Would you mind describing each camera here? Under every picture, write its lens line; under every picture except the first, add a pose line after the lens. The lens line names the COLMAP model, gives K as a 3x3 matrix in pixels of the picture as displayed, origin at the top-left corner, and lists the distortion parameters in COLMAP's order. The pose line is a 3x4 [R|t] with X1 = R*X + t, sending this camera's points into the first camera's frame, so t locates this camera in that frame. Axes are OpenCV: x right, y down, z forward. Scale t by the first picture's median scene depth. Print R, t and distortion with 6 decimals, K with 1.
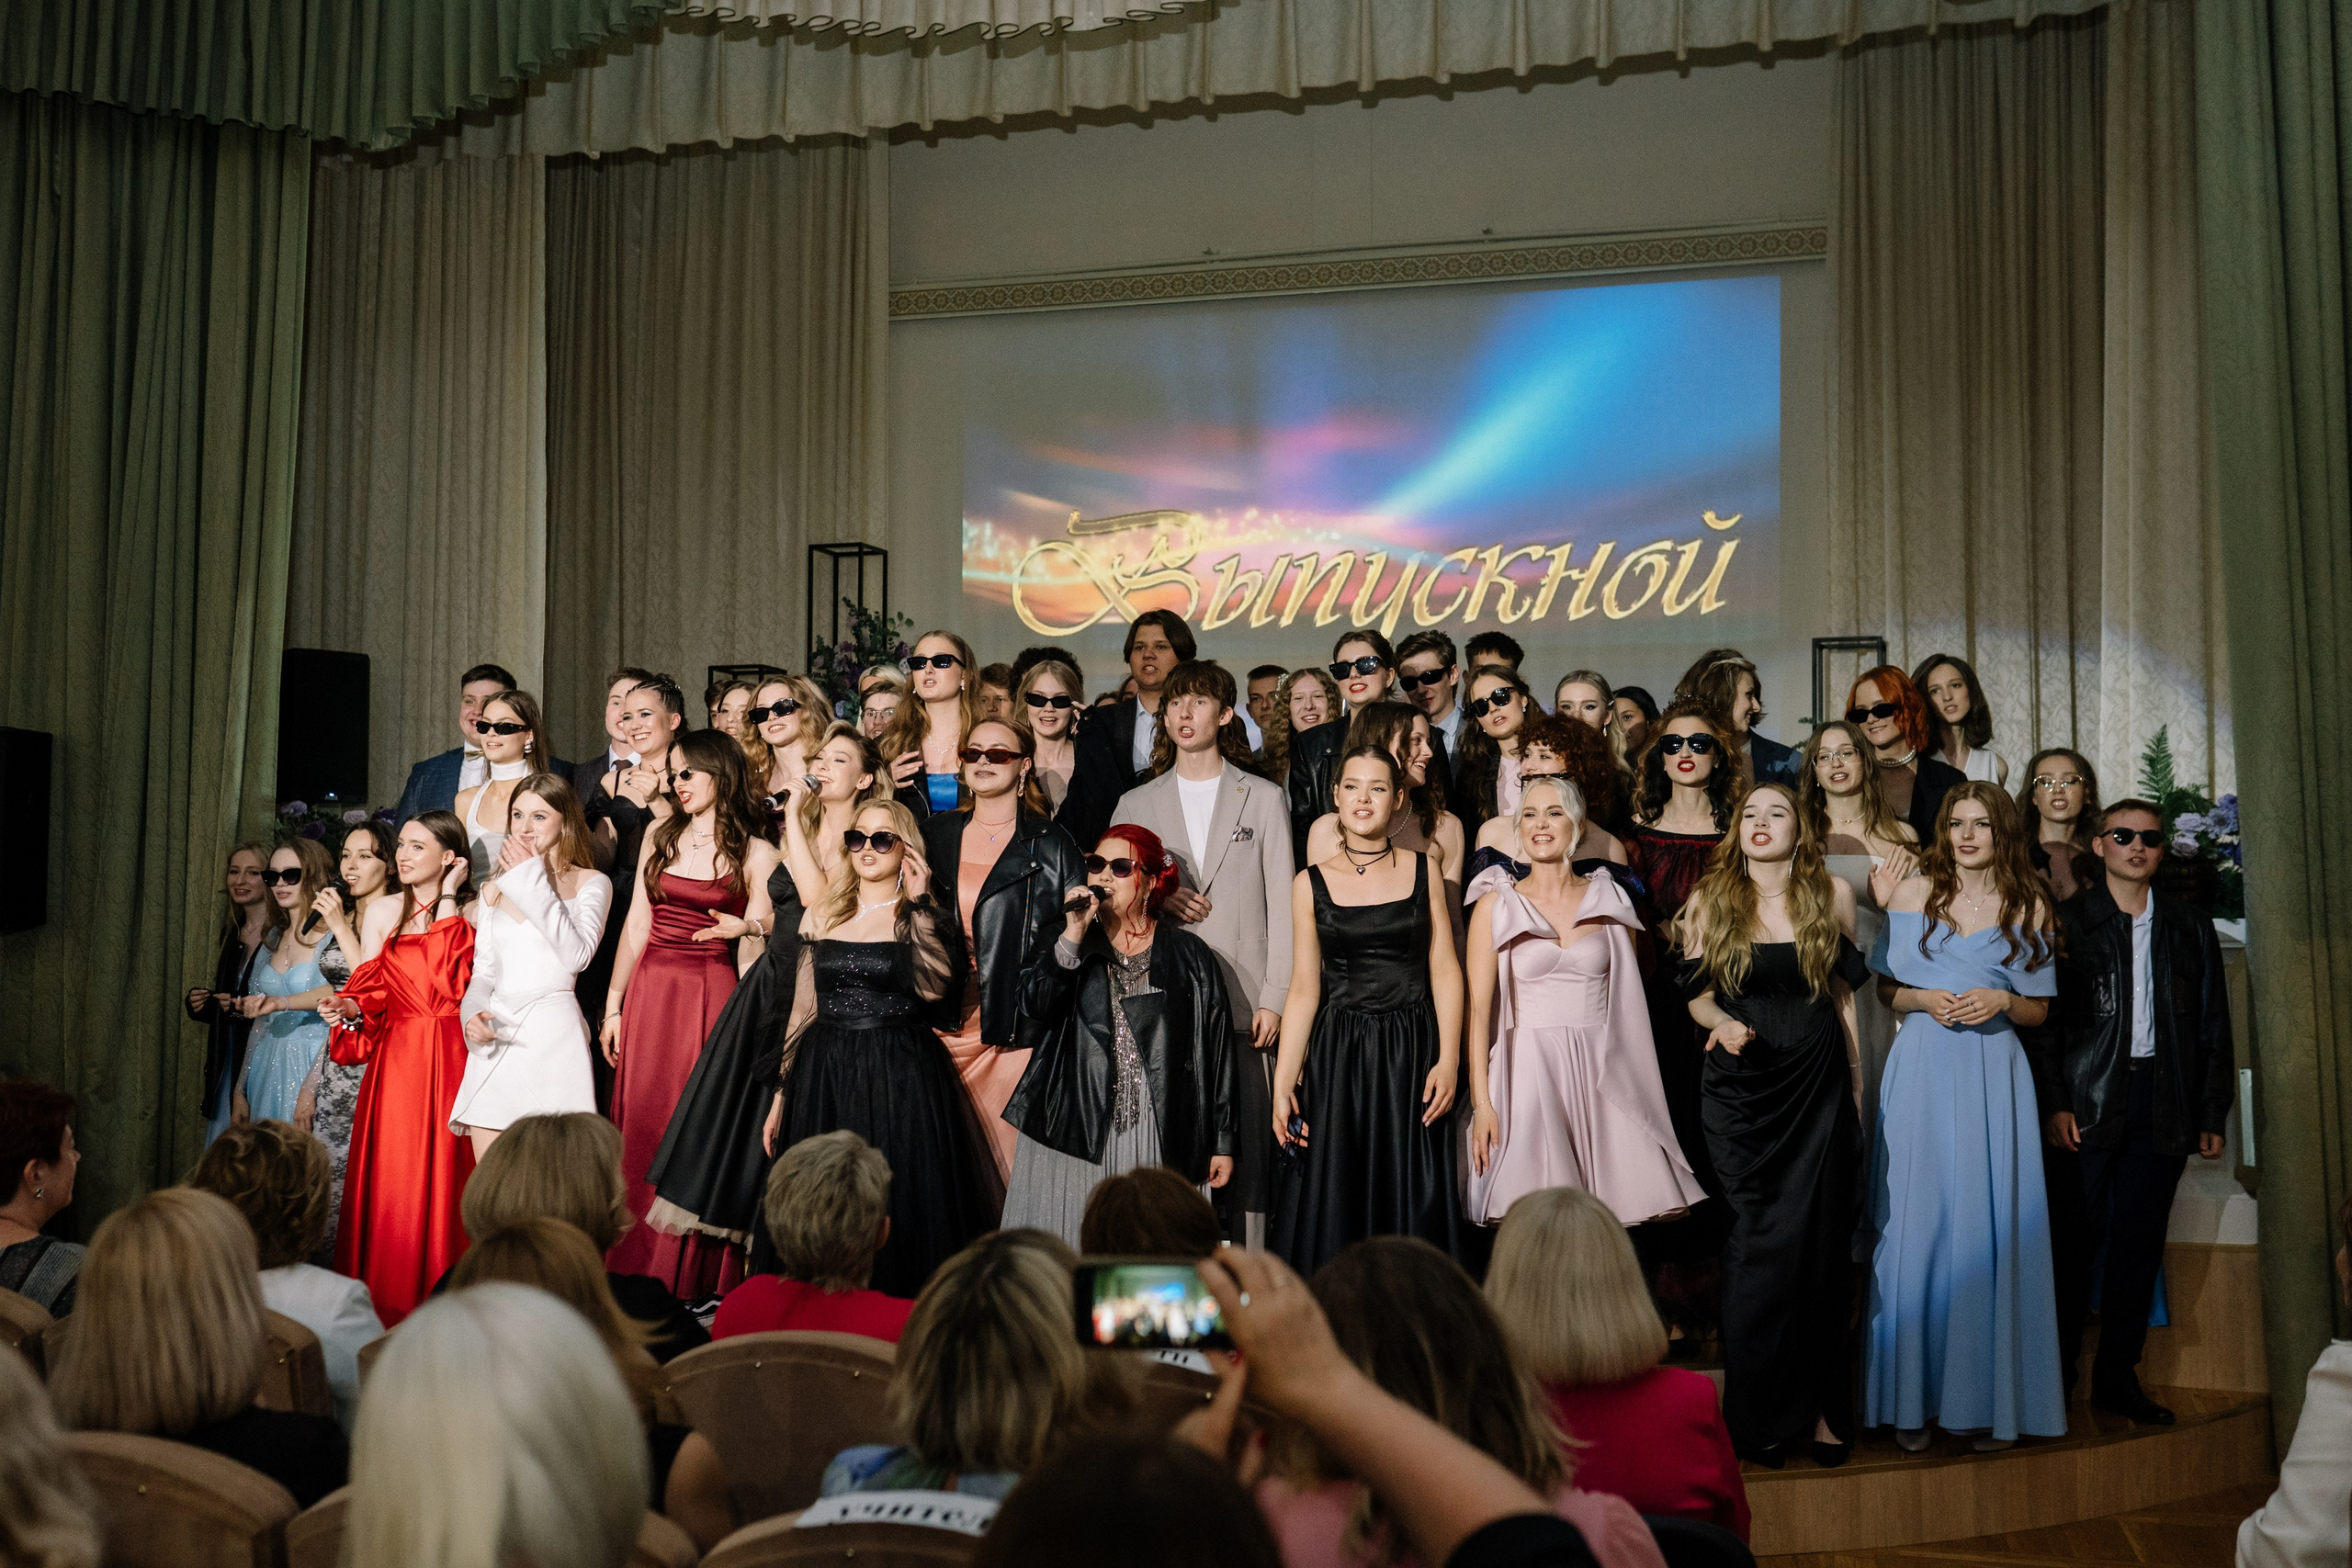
lens RADIAL K [[2269.6, 0, 1195.0], [0, 2269.6, 784.0], [0, 0, 1]] dist [0.003441, 0.005728]
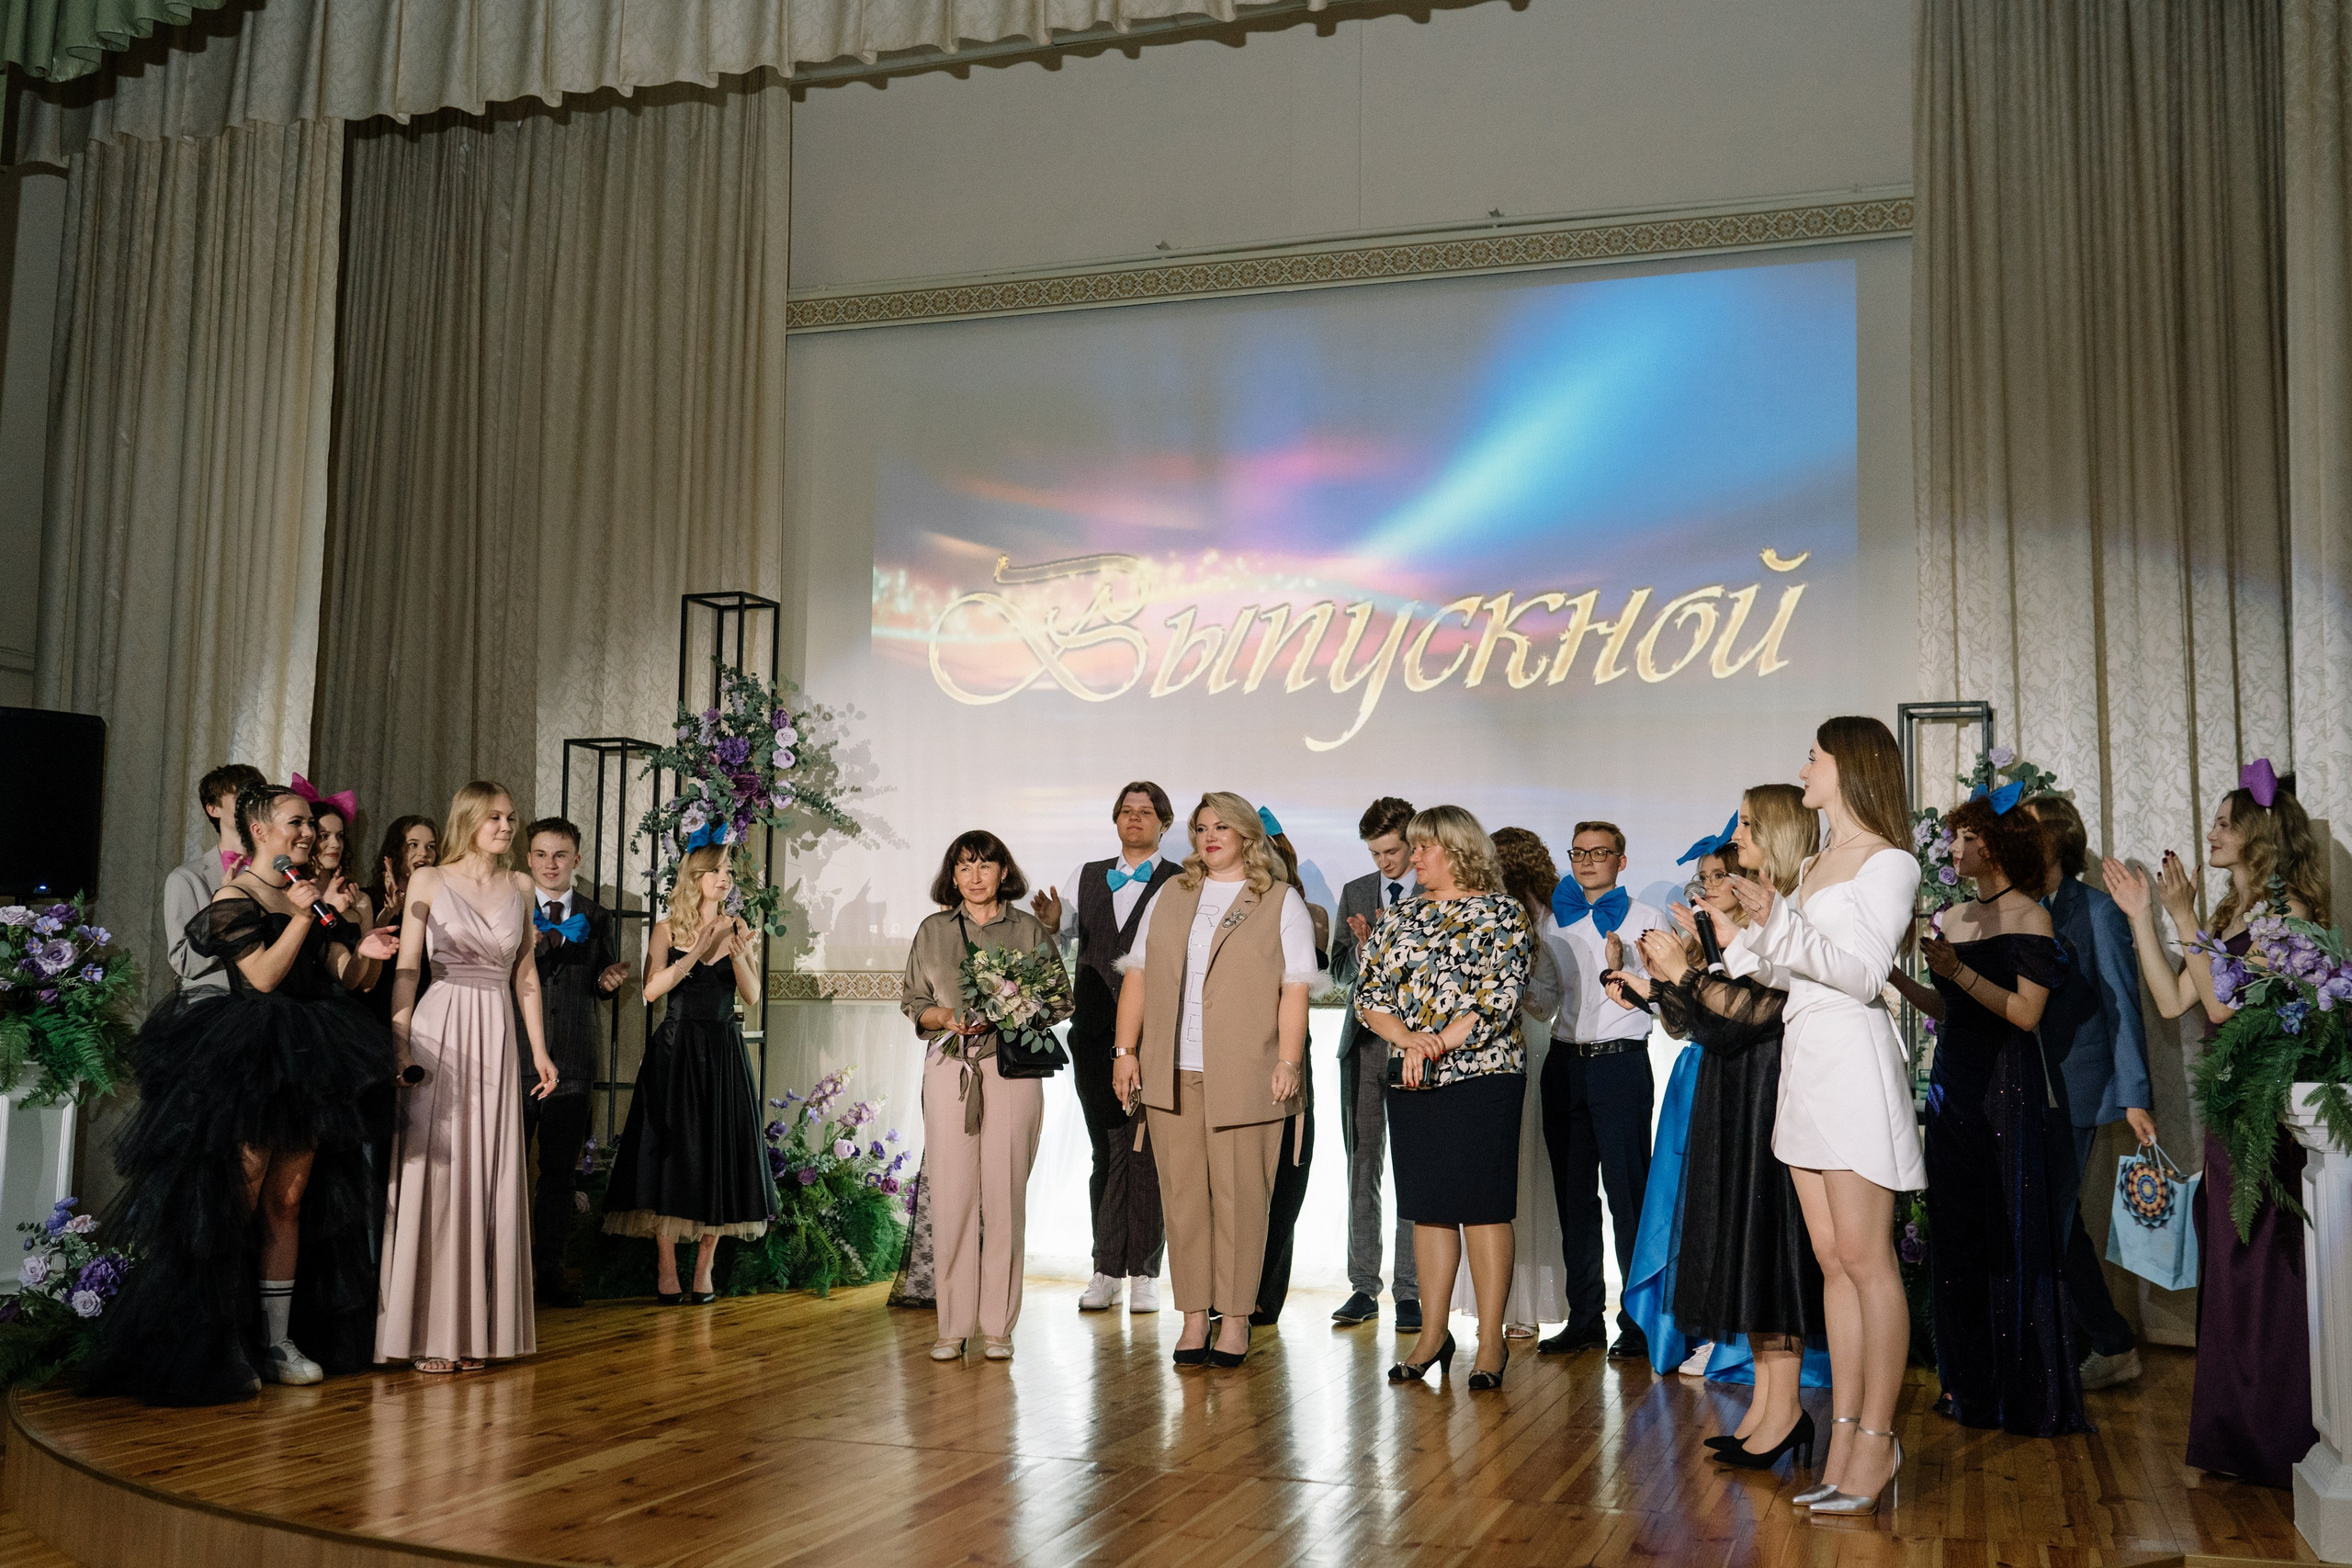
lens RADIAL K [[2274.3, 0, 1180.8], [0, 2274.3, 783.6], [0, 0, 1]] dist [0.003539, 0.004347]
pose [[0.998527, 0.005092, -0.054012, 0.062508], [-0.007727, 0.998784, -0.048701, 0.003699], [0.053698, 0.049046, 0.997352, 0.189061]]
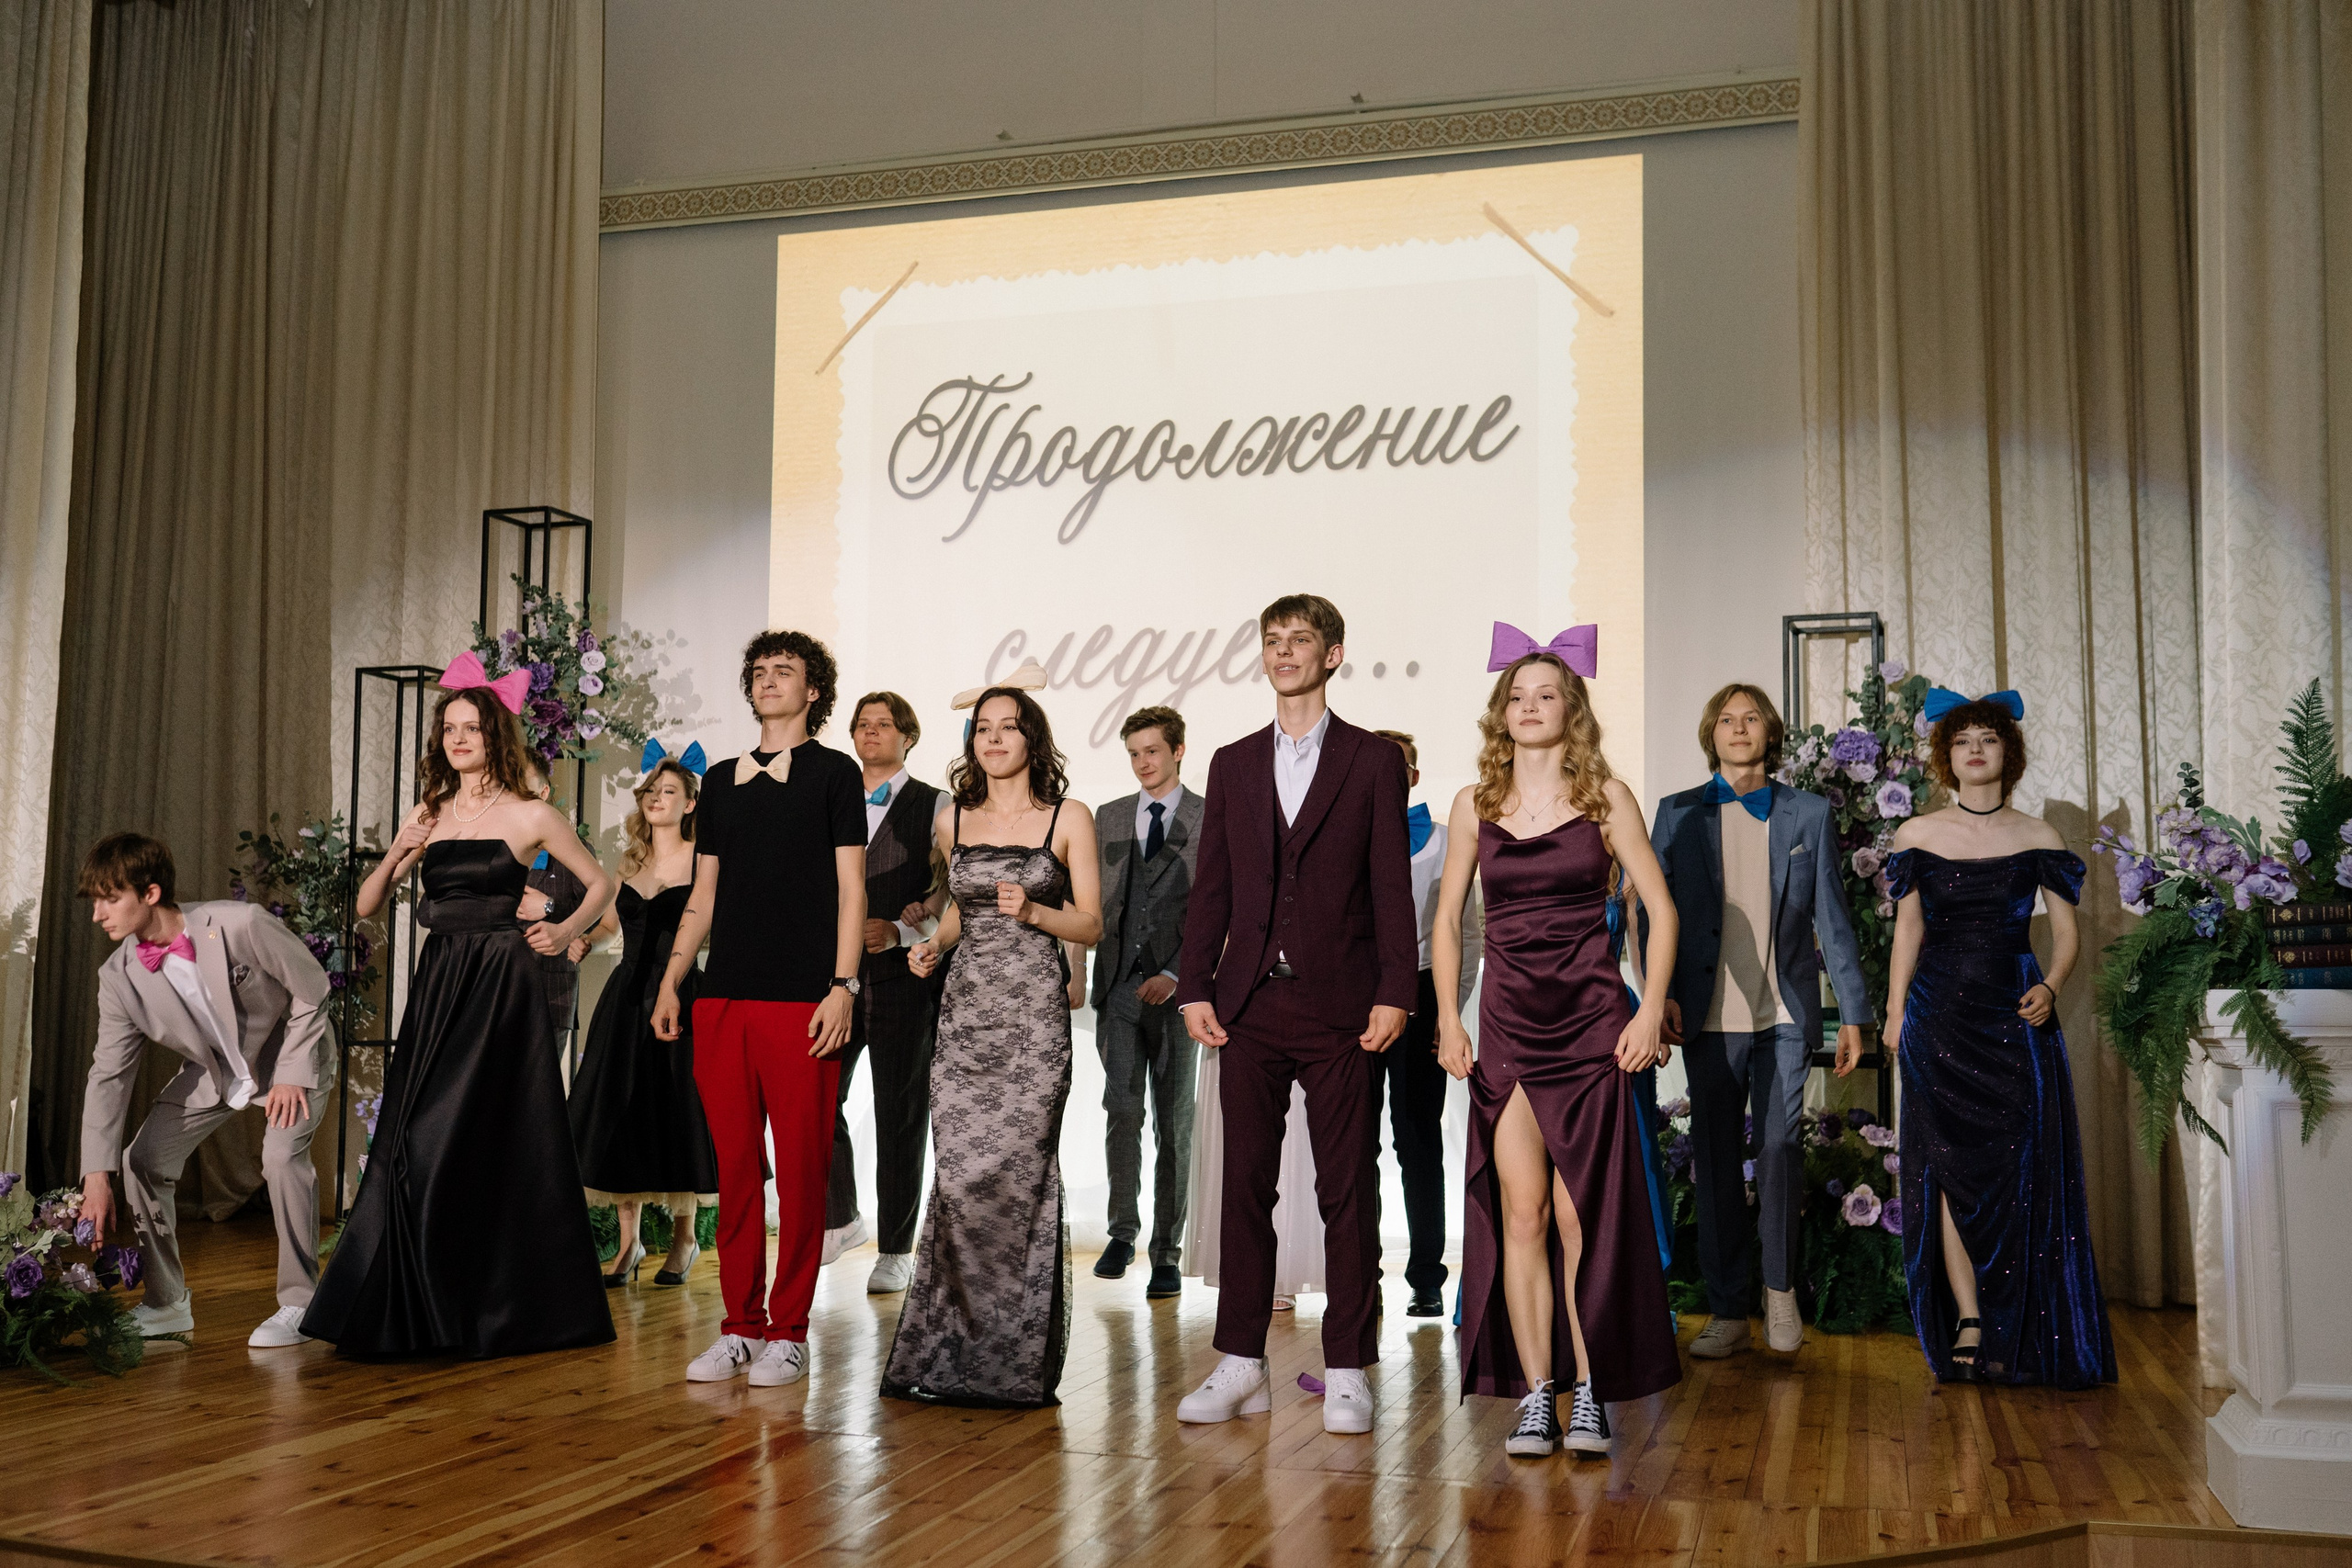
lens RADIAL K [[2286.3, 0, 1179.3], [0, 2286.3, 782.9], [0, 0, 1]] dist [0.005286, -0.002070]
pose [[0.999896, 0.001924, -0.014313, 0.082458], [-0.002499, 0.999185, -0.040284, 0.019051], [0.014224, 0.040316, 0.999086, 0.245334]]
